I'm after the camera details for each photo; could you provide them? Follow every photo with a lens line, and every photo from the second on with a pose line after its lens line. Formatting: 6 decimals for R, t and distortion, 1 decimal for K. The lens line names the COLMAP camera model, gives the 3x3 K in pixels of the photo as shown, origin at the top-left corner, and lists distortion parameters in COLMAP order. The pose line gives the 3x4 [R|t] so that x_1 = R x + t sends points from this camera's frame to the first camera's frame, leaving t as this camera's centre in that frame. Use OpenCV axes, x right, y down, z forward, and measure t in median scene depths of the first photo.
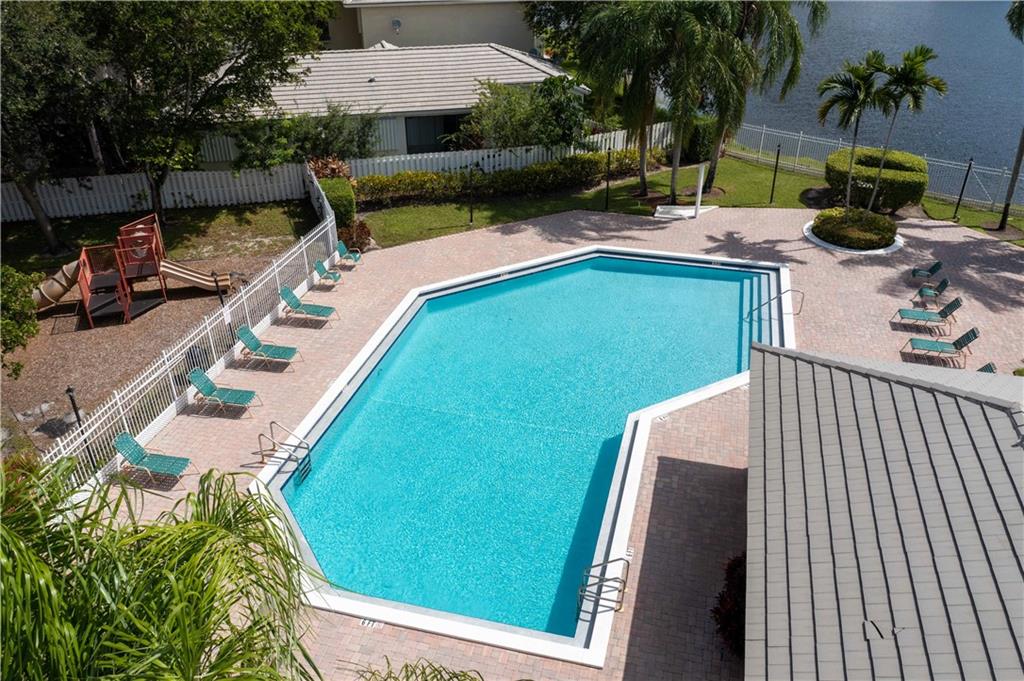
lens RADIAL K [[812.5, 0, 512.0], [0, 812.5, 340.5], [0, 0, 1]] dist [-0.000004, 0.005404]
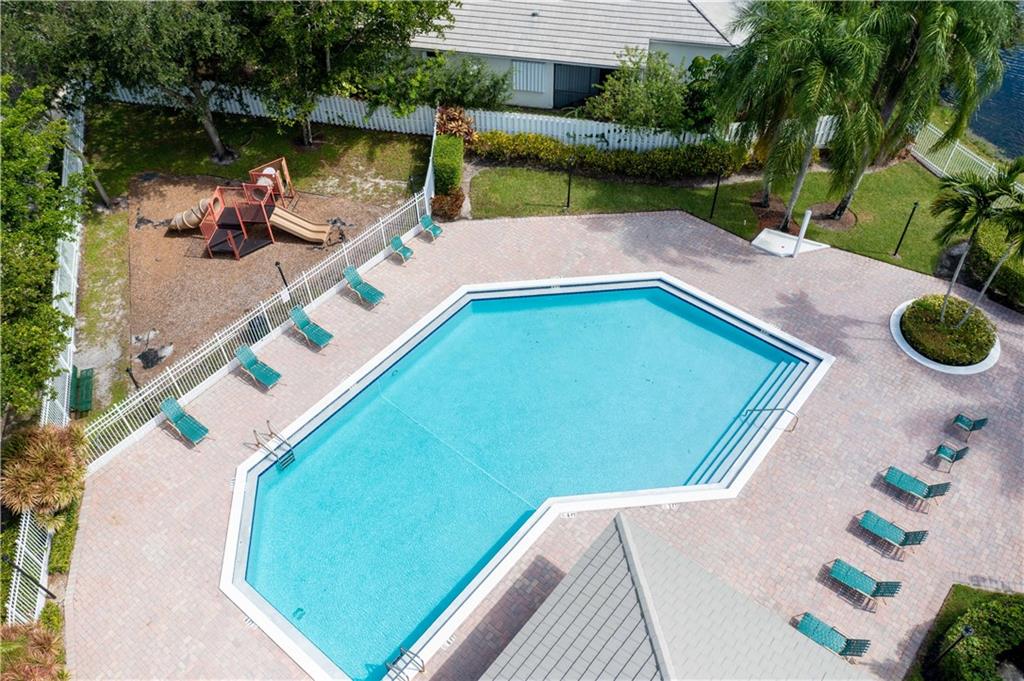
lens RADIAL K [[812.5, 0, 512.0], [0, 812.5, 340.5], [0, 0, 1]] dist [-0.000004, 0.005404]
pose [[0.908964, 0.302787, -0.286541, 0.247342], [-0.202969, 0.921821, 0.330227, -0.332465], [0.364127, -0.242005, 0.899358, 0.007558]]
